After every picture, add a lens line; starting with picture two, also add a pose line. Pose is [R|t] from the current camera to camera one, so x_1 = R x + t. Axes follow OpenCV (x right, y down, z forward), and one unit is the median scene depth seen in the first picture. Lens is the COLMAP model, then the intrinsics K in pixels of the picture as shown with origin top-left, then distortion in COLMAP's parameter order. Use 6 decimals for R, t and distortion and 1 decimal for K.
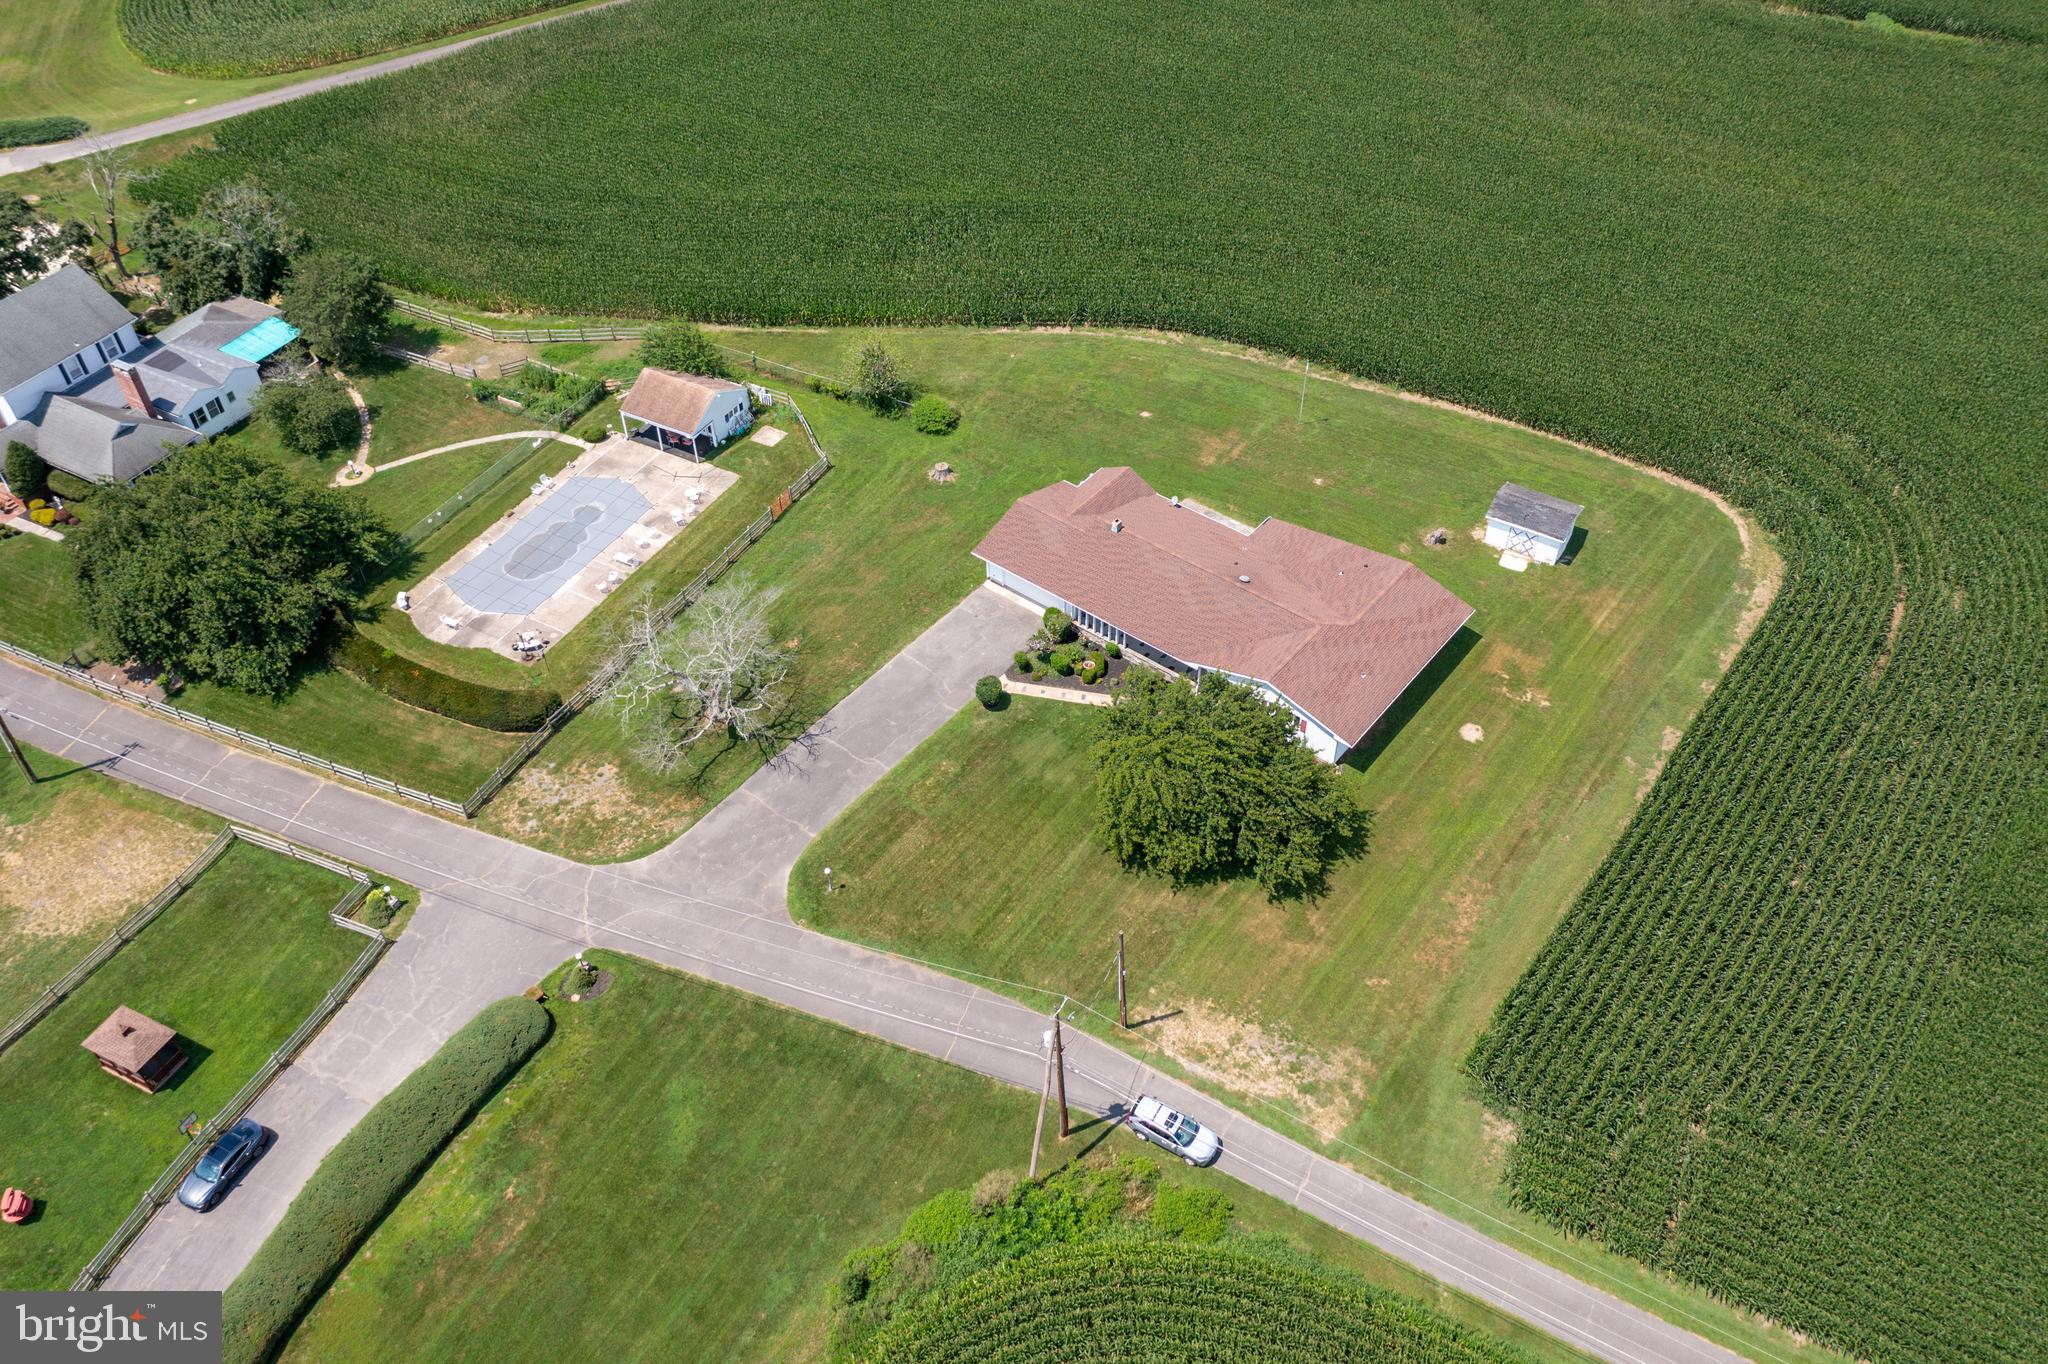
lens RADIAL K [[1617.1, 0, 1024.0], [0, 1617.1, 682.0], [0, 0, 1]] dist [-0.006583, -0.002569]
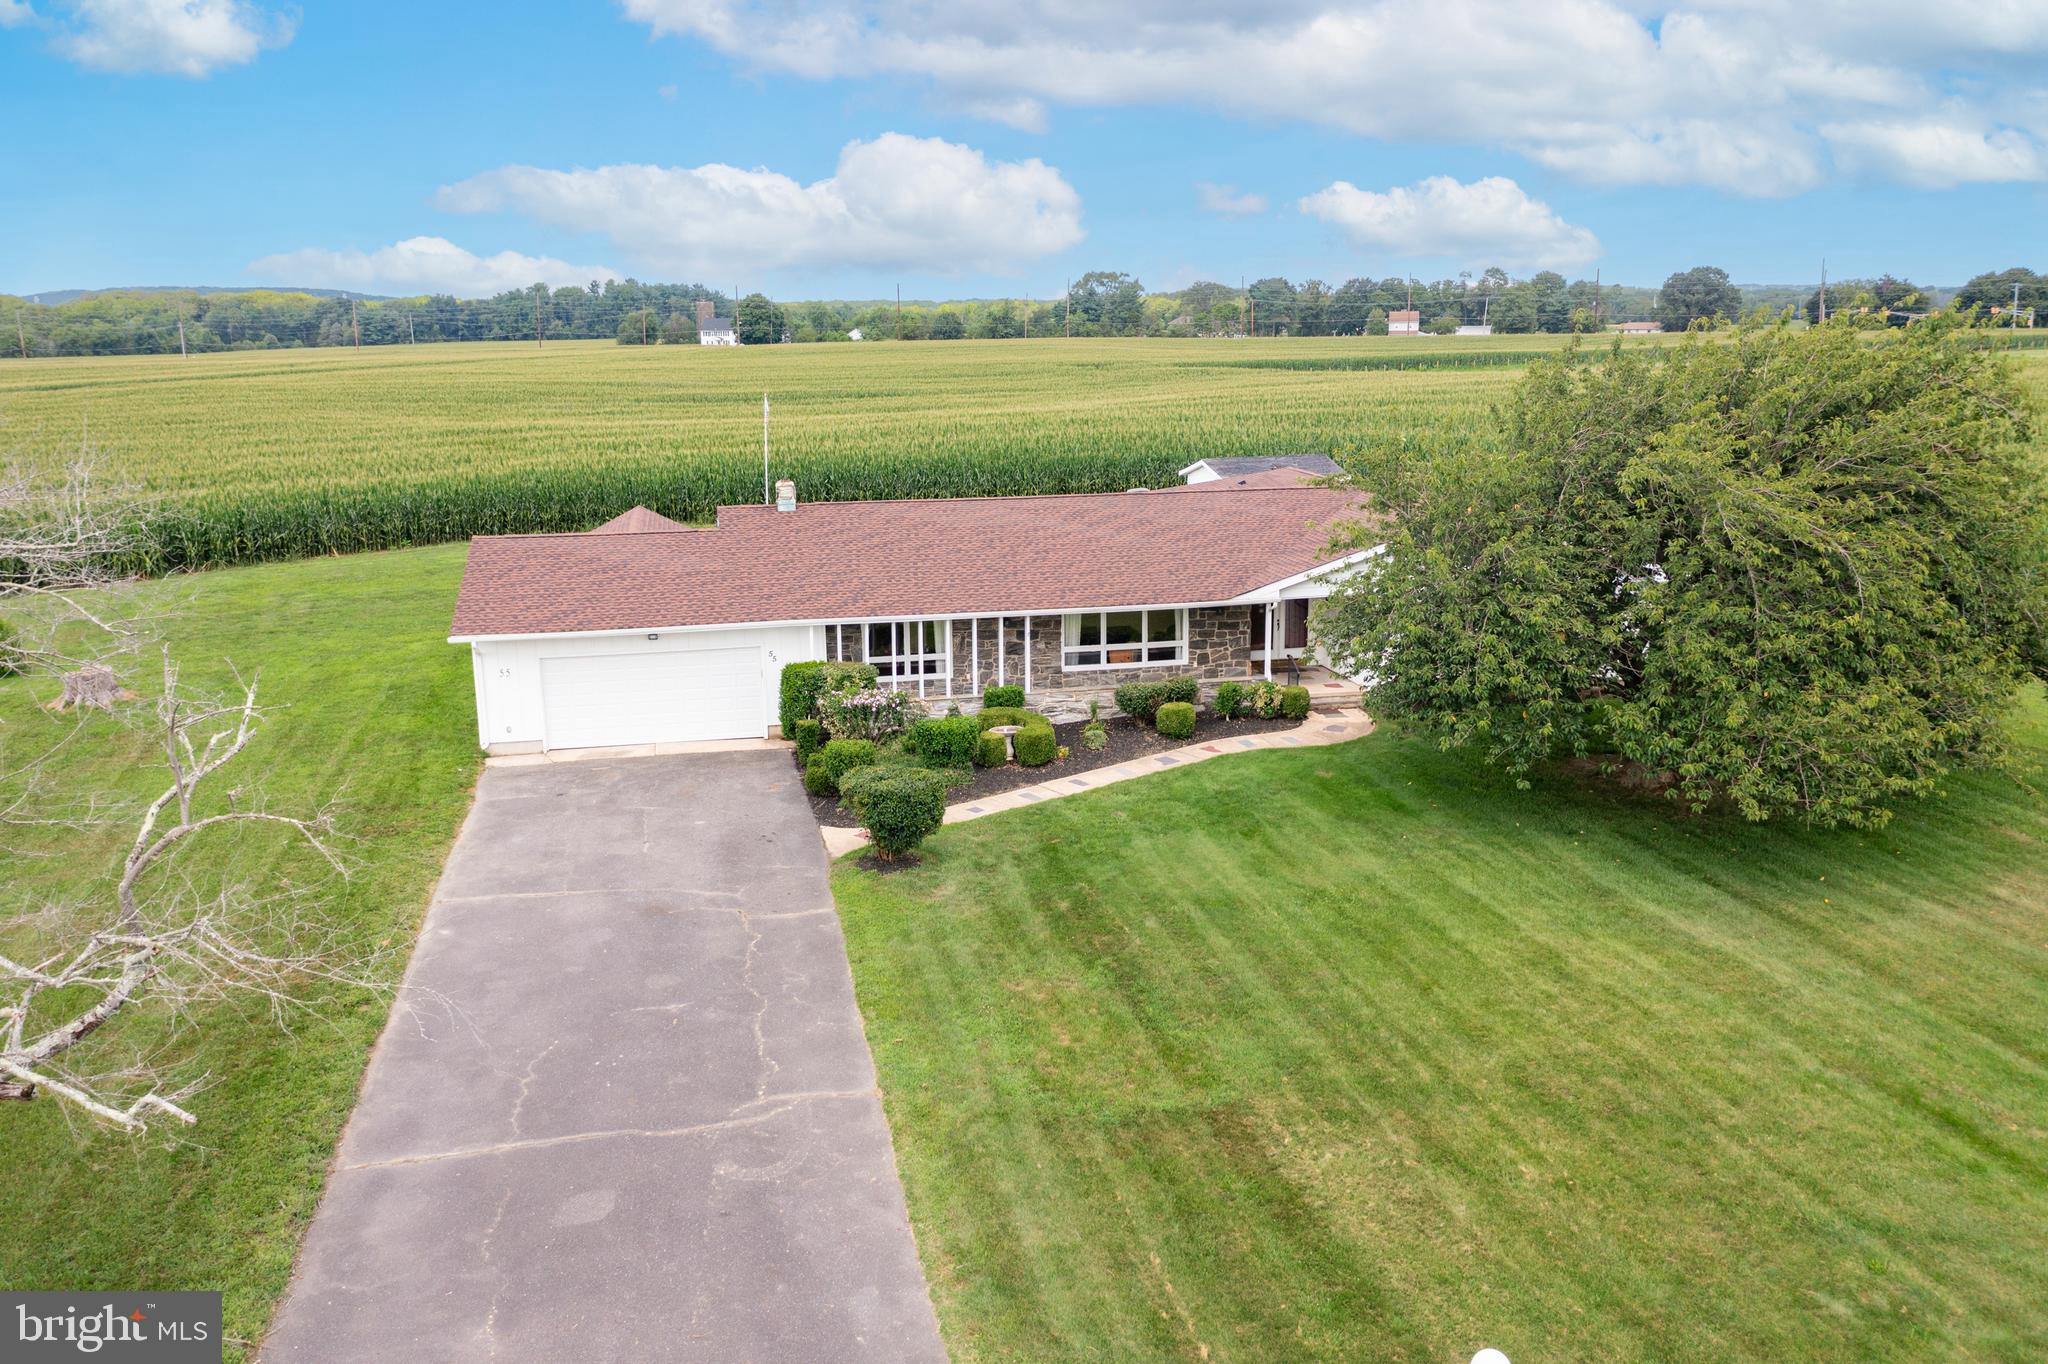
lens RADIAL K [[1617.1, 0, 1024.0], [0, 1617.1, 682.0], [0, 0, 1]] dist [-0.006583, -0.002569]
pose [[0.633266, -0.165512, 0.756029, -0.229776], [0.543032, 0.791060, -0.281674, 0.085745], [-0.551444, 0.588922, 0.590829, 0.877993]]
